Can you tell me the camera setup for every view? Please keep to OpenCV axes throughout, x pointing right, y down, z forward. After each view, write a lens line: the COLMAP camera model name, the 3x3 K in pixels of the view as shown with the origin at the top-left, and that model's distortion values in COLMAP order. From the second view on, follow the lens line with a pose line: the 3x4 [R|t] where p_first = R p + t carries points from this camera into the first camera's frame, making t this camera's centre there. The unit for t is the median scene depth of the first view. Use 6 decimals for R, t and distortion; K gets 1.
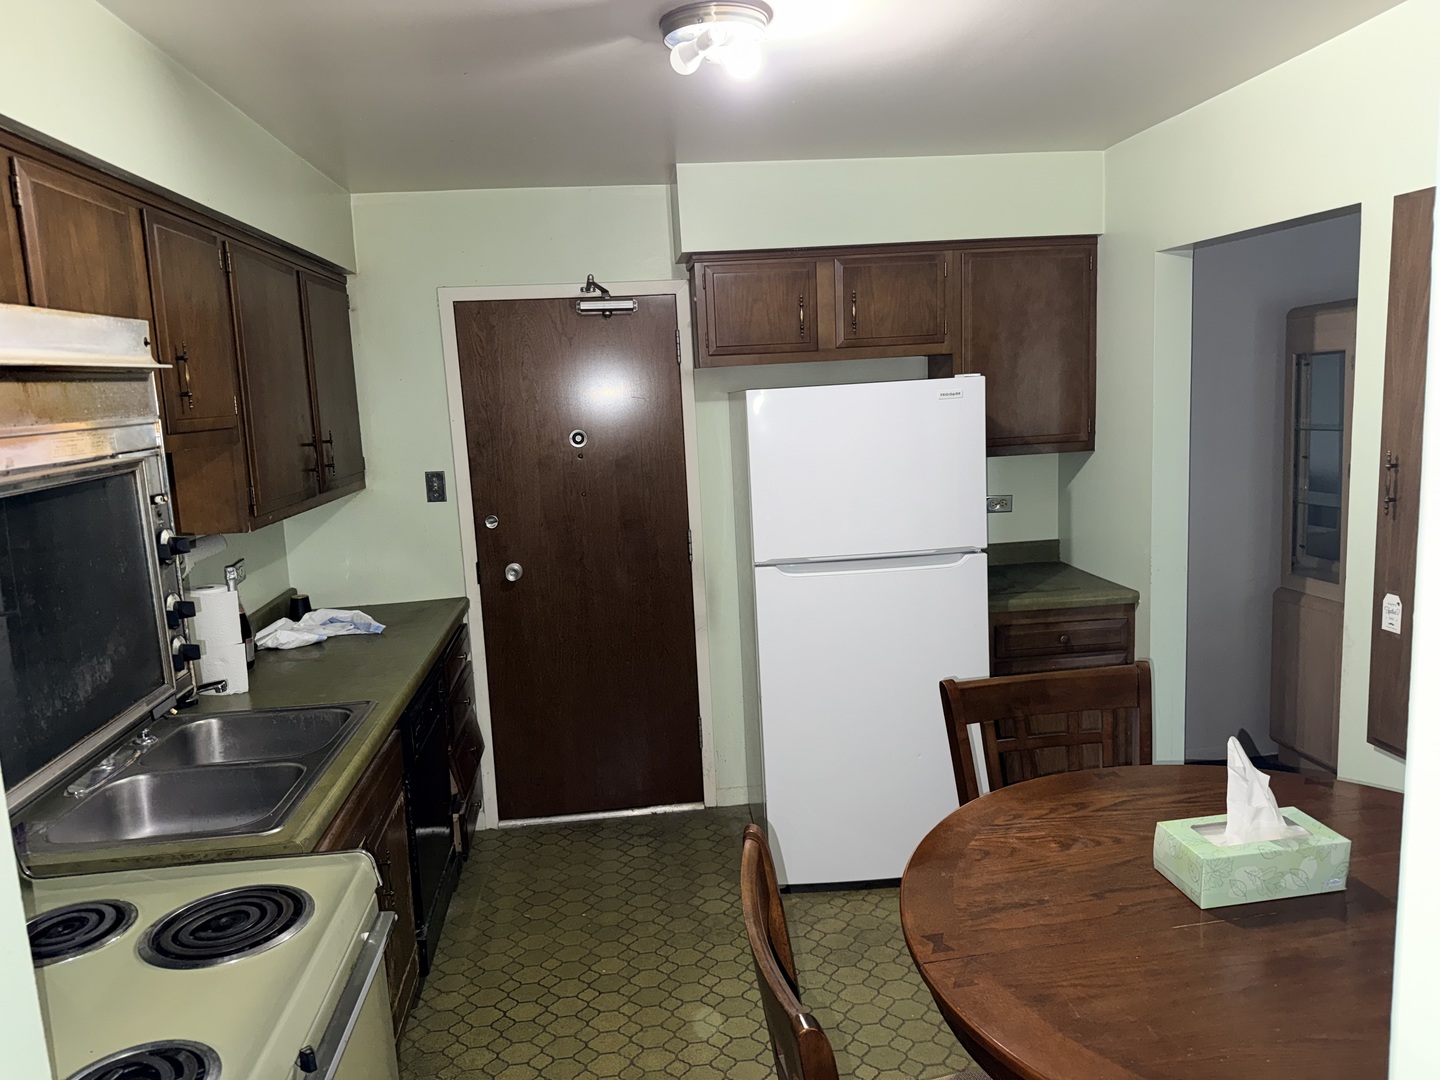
lens RADIAL K [[1023.6, 0, 720.6], [0, 1023.6, 537.2], [0, 0, 1]] dist [0.007295, 0.001553]
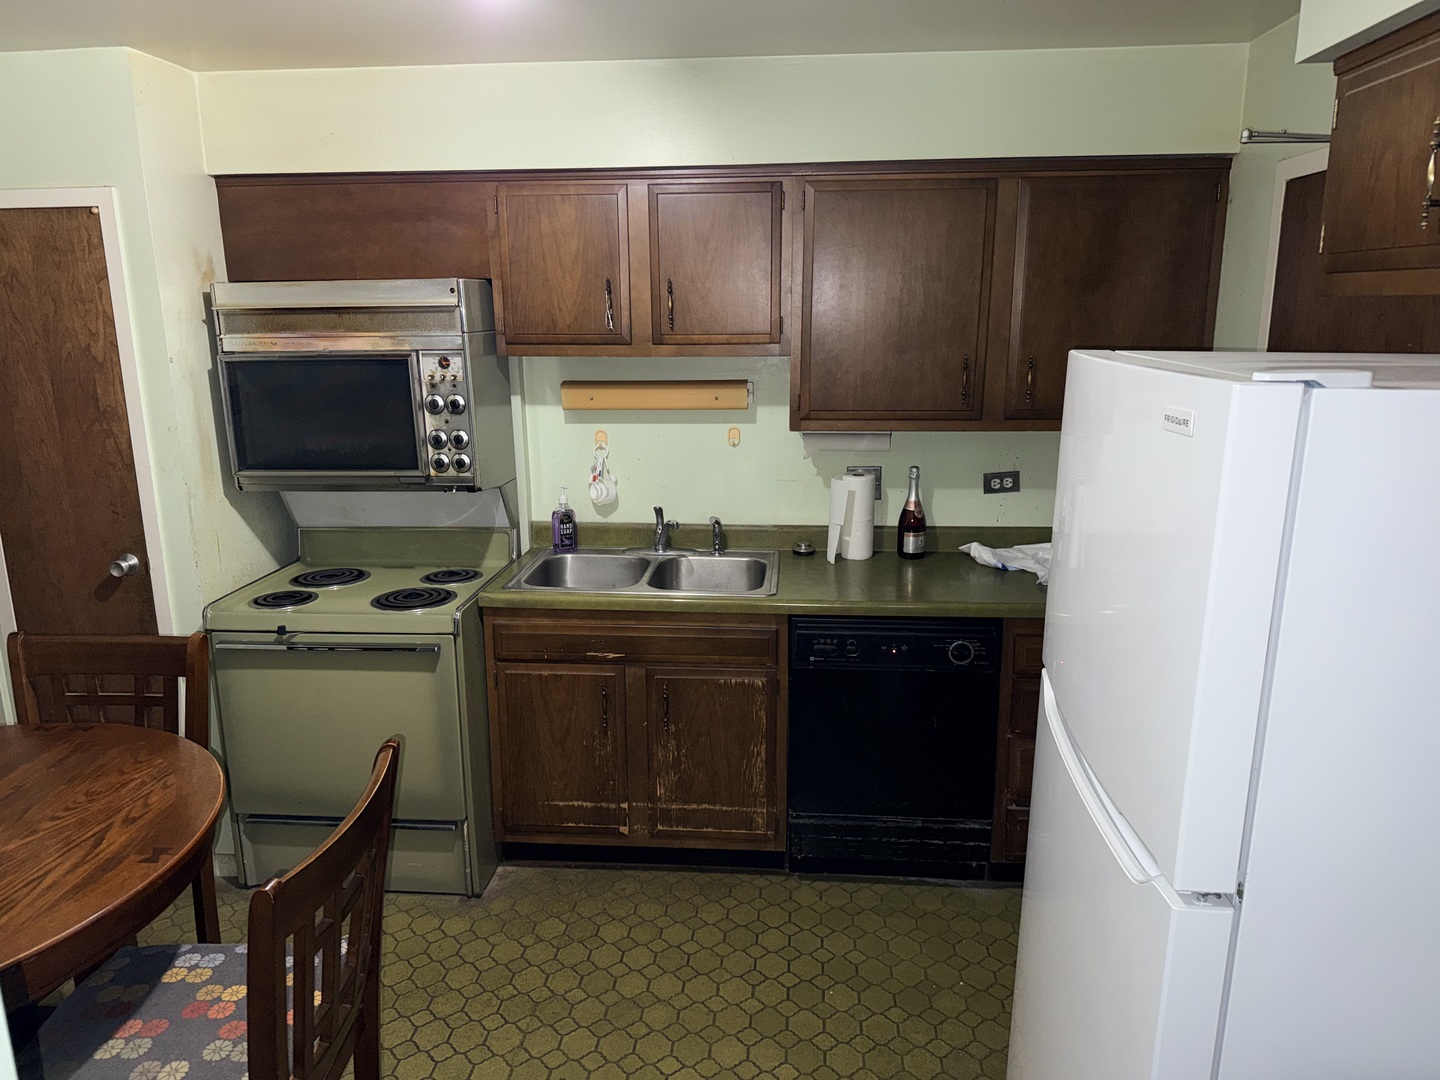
lens RADIAL K [[1023.6, 0, 718.4], [0, 1023.6, 541.9], [0, 0, 1]] dist [0.007295, 0.001553]
pose [[-0.194937, 0.269119, -0.943172, 0.721067], [-0.128326, 0.946356, 0.296551, -0.222960], [0.972385, 0.178842, -0.149945, 1.094614]]
